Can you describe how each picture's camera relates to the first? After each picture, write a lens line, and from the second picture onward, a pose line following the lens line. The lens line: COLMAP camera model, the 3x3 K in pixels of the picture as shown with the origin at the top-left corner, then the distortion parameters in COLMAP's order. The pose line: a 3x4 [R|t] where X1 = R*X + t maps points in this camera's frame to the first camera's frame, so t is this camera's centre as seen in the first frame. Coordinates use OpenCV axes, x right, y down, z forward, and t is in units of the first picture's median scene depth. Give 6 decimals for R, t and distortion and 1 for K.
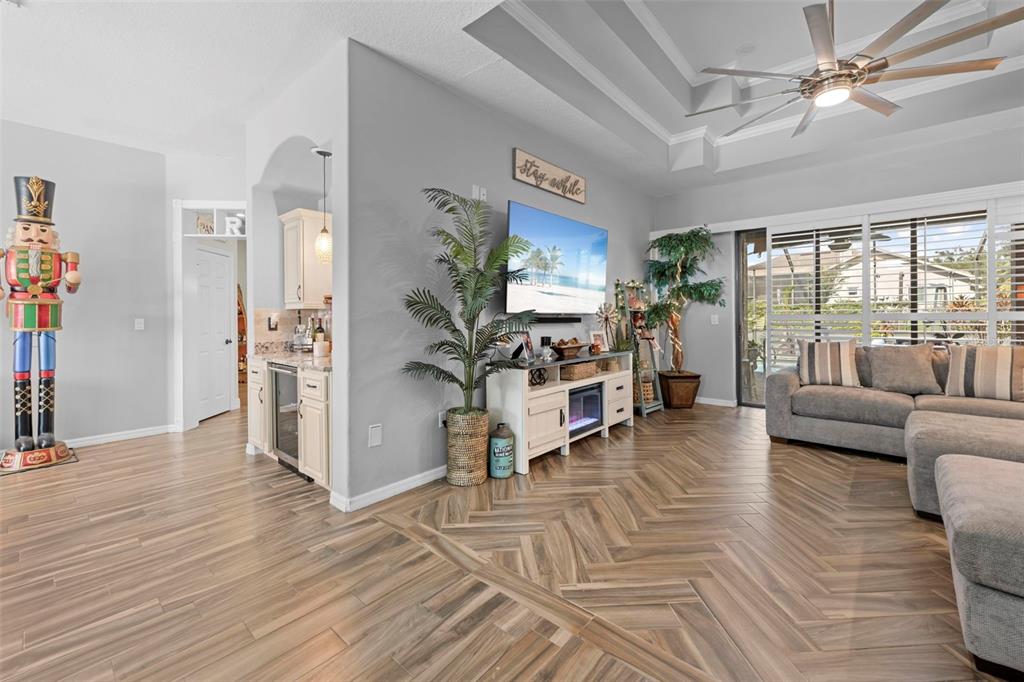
lens RADIAL K [[431.1, 0, 511.4], [0, 431.1, 316.7], [0, 0, 1]] dist [-0.001456, -0.000085]
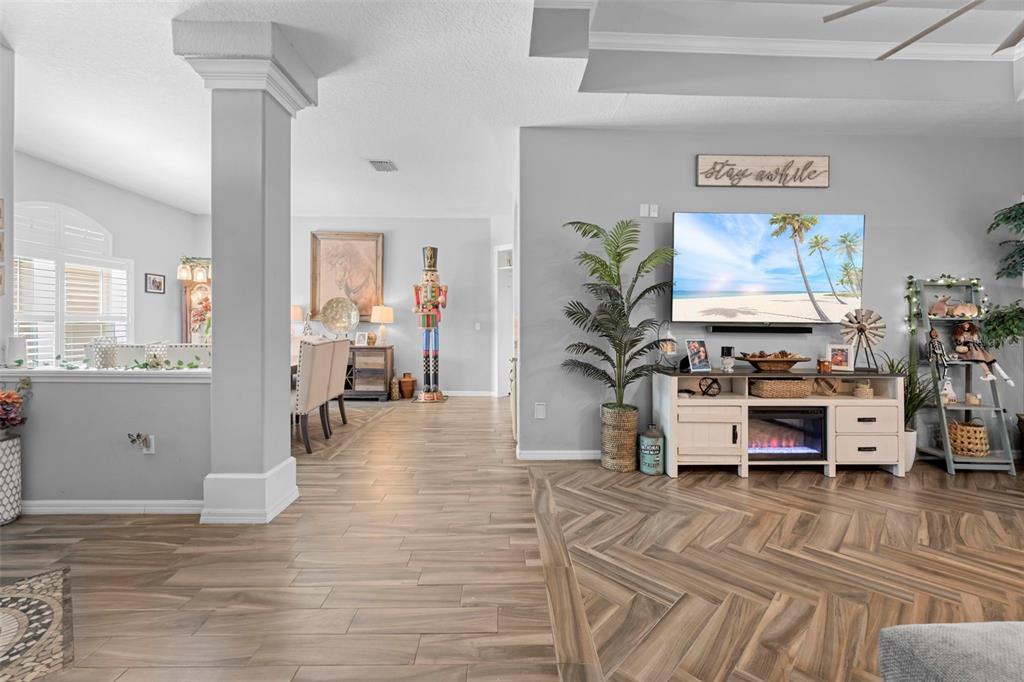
lens RADIAL K [[429.9, 0, 513.7], [0, 429.9, 326.8], [0, 0, 1]] dist [-0.000313, -0.000011]
pose [[0.667082, 0.017177, -0.744786, 0.503208], [-0.010169, 0.999851, 0.013951, -0.005700], [0.744915, -0.001732, 0.667157, 0.026976]]
